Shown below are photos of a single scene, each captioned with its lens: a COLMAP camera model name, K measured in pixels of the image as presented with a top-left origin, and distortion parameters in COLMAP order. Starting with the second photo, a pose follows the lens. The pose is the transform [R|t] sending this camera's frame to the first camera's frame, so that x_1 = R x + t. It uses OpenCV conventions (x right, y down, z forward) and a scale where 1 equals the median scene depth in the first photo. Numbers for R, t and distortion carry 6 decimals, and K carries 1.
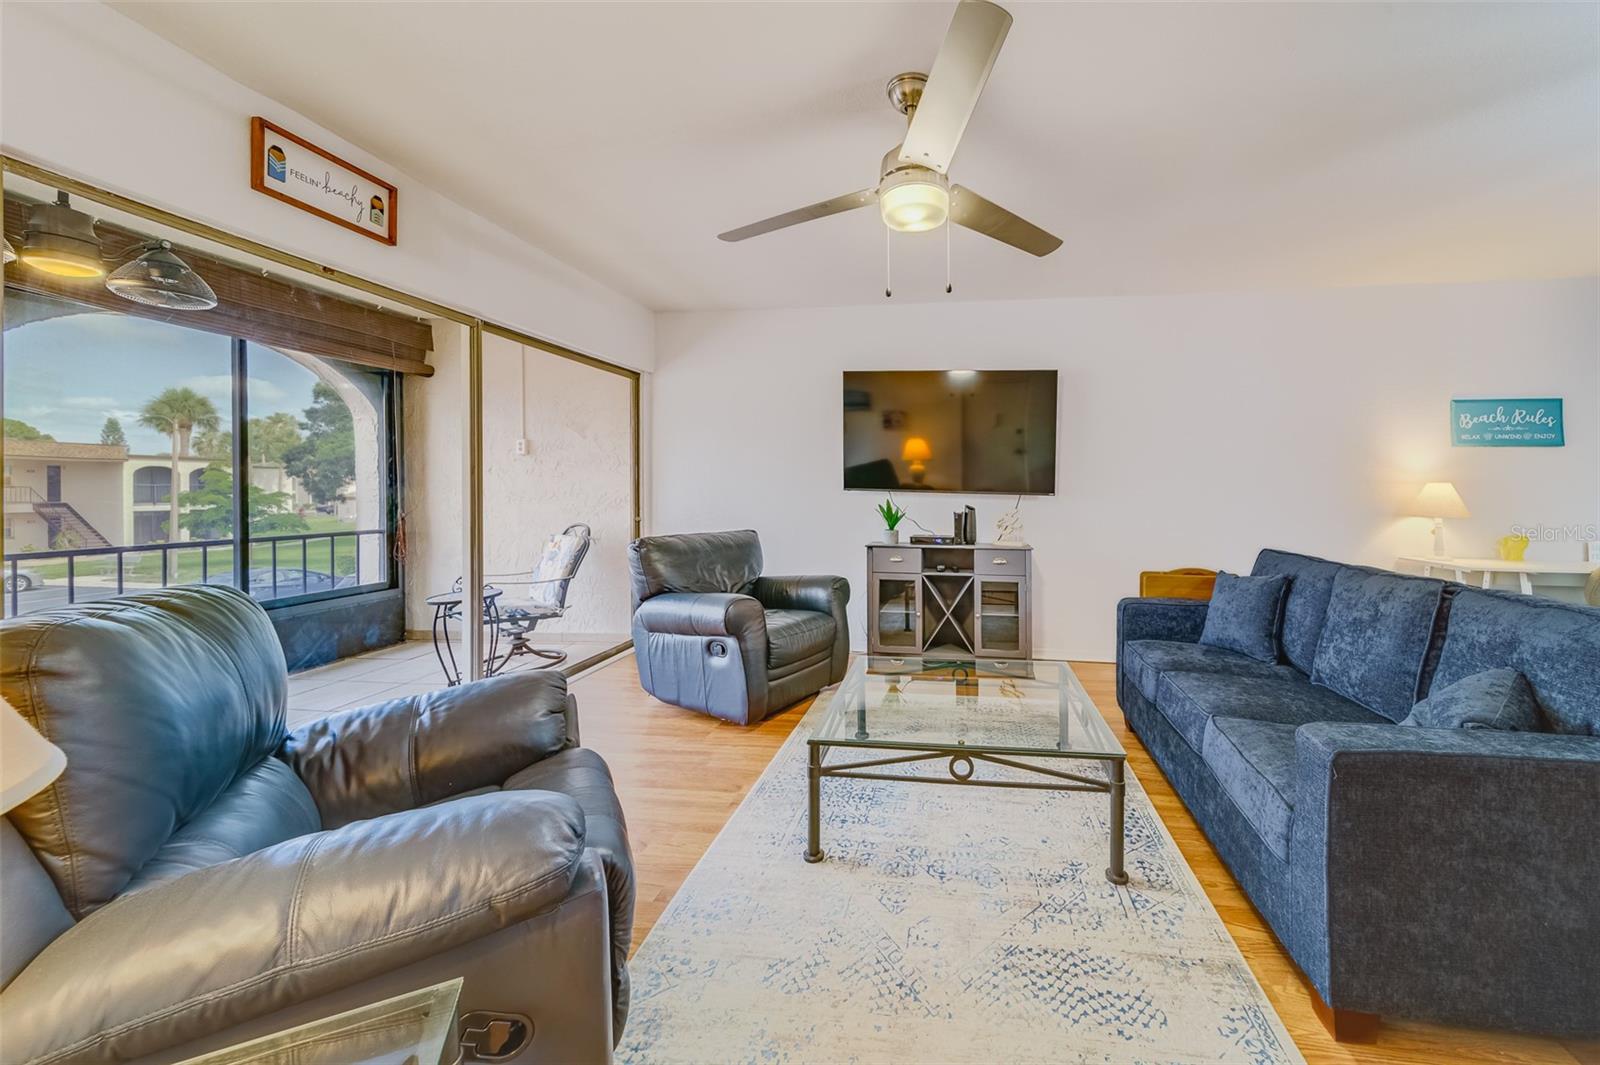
lens RADIAL K [[607.0, 0, 887.5], [0, 607.0, 491.1], [0, 0, 1]] dist [0.001460, -0.000301]
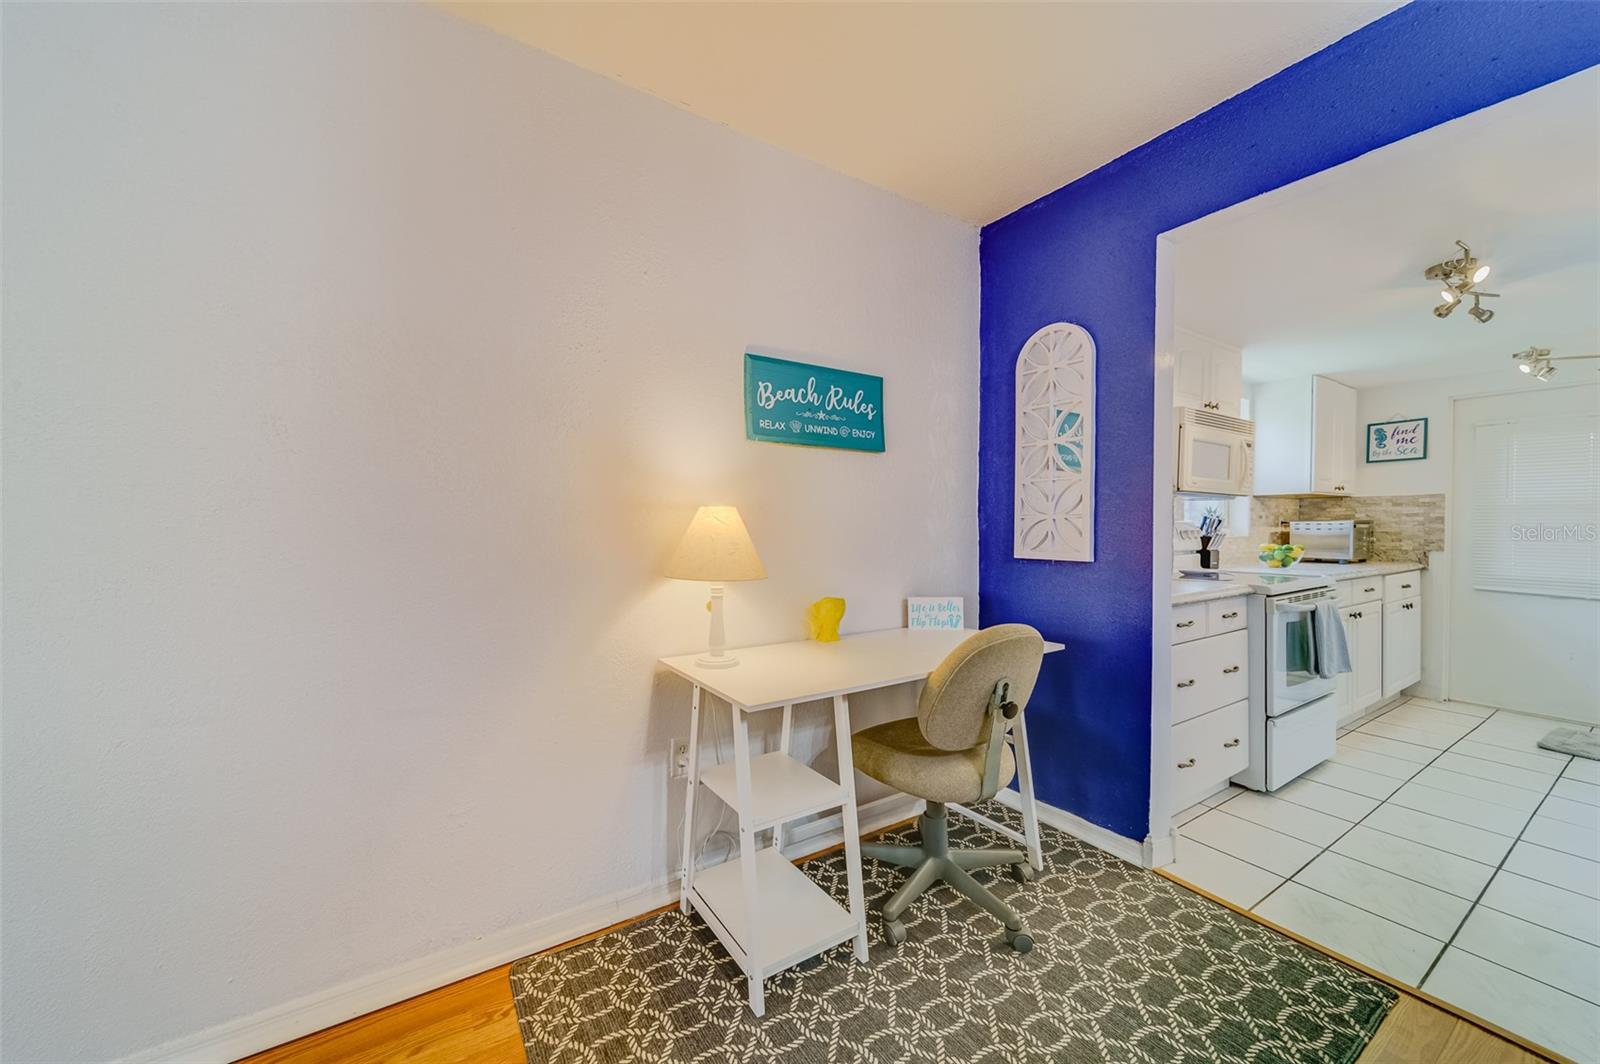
lens RADIAL K [[565.2, 0, 765.3], [0, 565.2, 534.2], [0, 0, 1]] dist [0.008949, 0.000097]
pose [[0.785324, -0.015866, 0.618881, 0.617101], [0.010191, 0.999867, 0.012700, 0.003395], [-0.619001, -0.003667, 0.785382, 0.583833]]
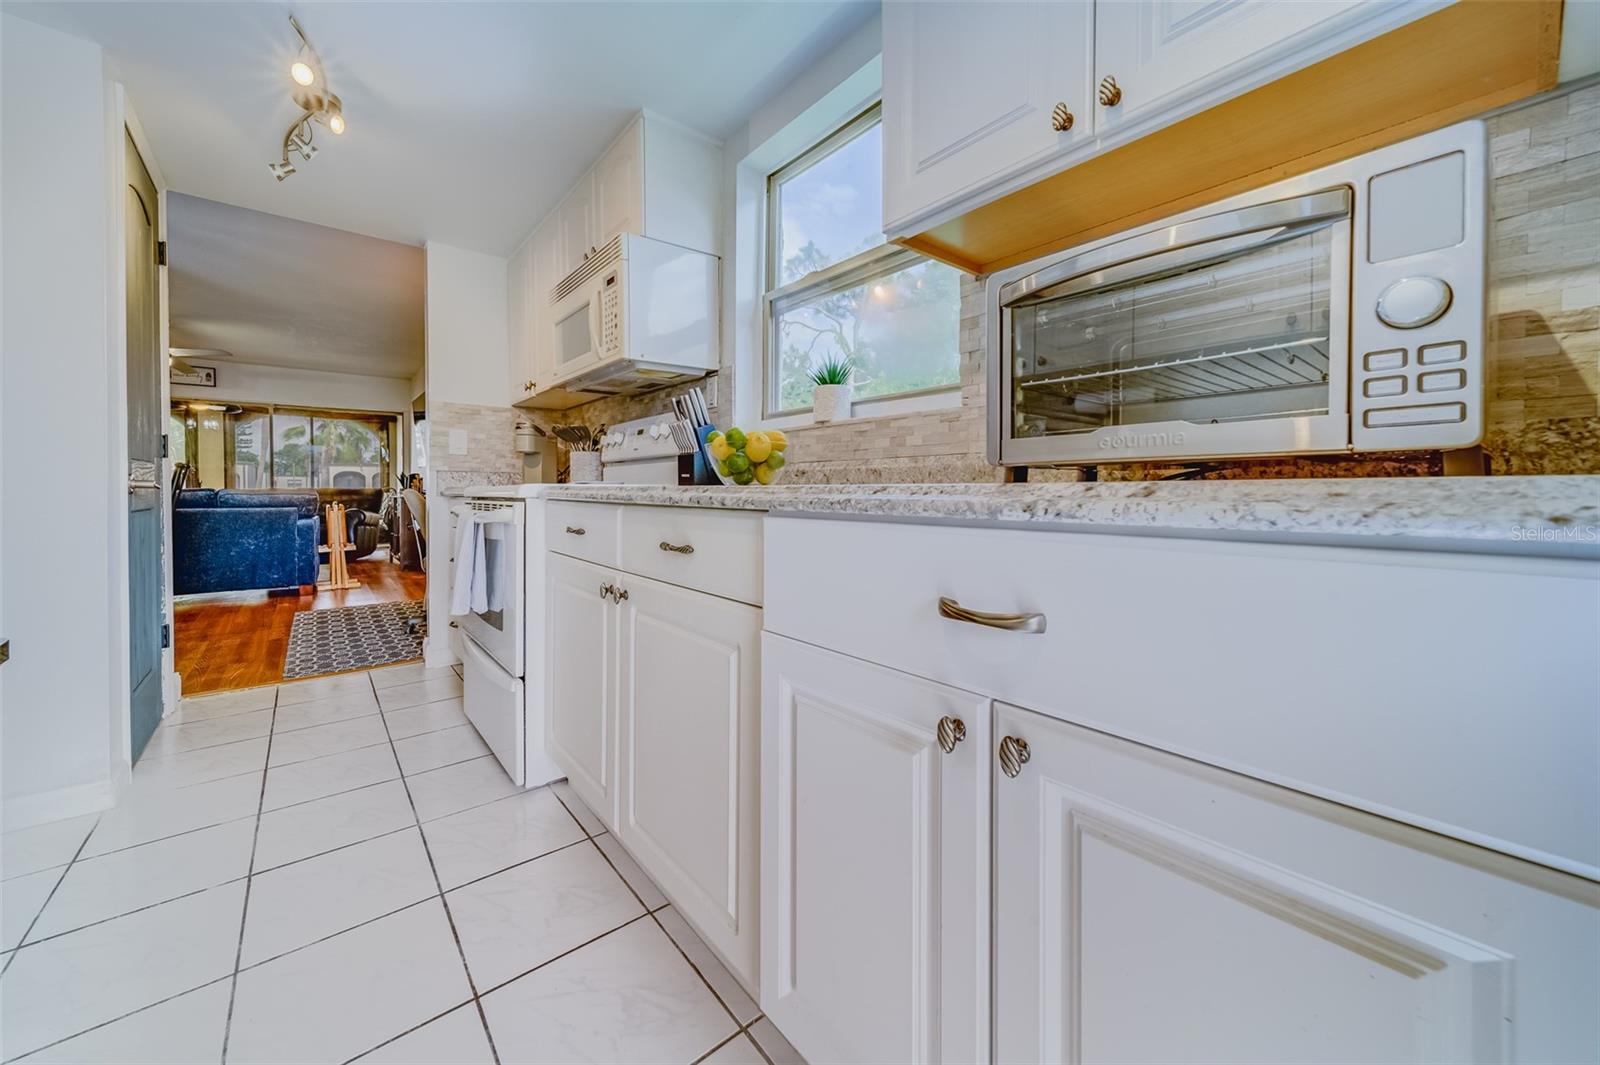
lens RADIAL K [[591.8, 0, 772.7], [0, 591.8, 496.4], [0, 0, 1]] dist [0.006868, -0.000054]
pose [[0.715453, 0.003379, -0.698653, 2.073419], [-0.000318, 0.999990, 0.004511, 0.080157], [0.698661, -0.003005, 0.715447, 0.521360]]
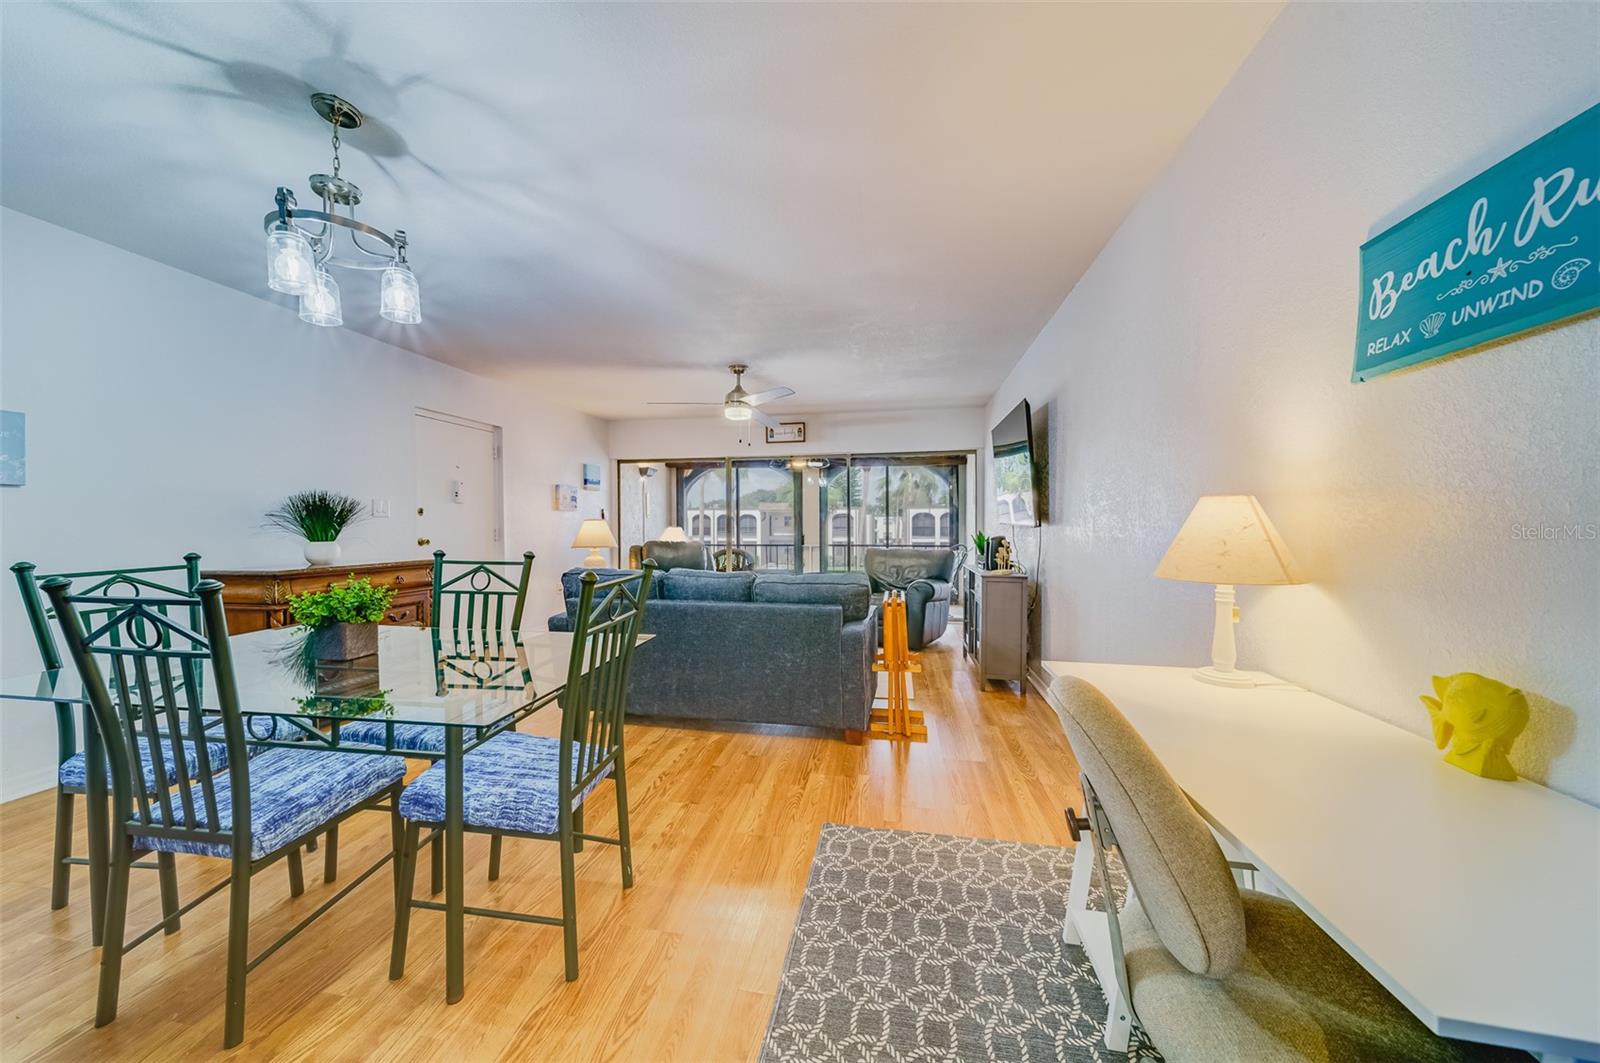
lens RADIAL K [[567.9, 0, 771.1], [0, 567.9, 526.6], [0, 0, 1]] dist [-0.001057, 0.000014]
pose [[-0.082989, -0.001901, -0.996549, 1.247871], [-0.003674, 0.999992, -0.001602, 0.008749], [0.996544, 0.003528, -0.082996, 0.682730]]
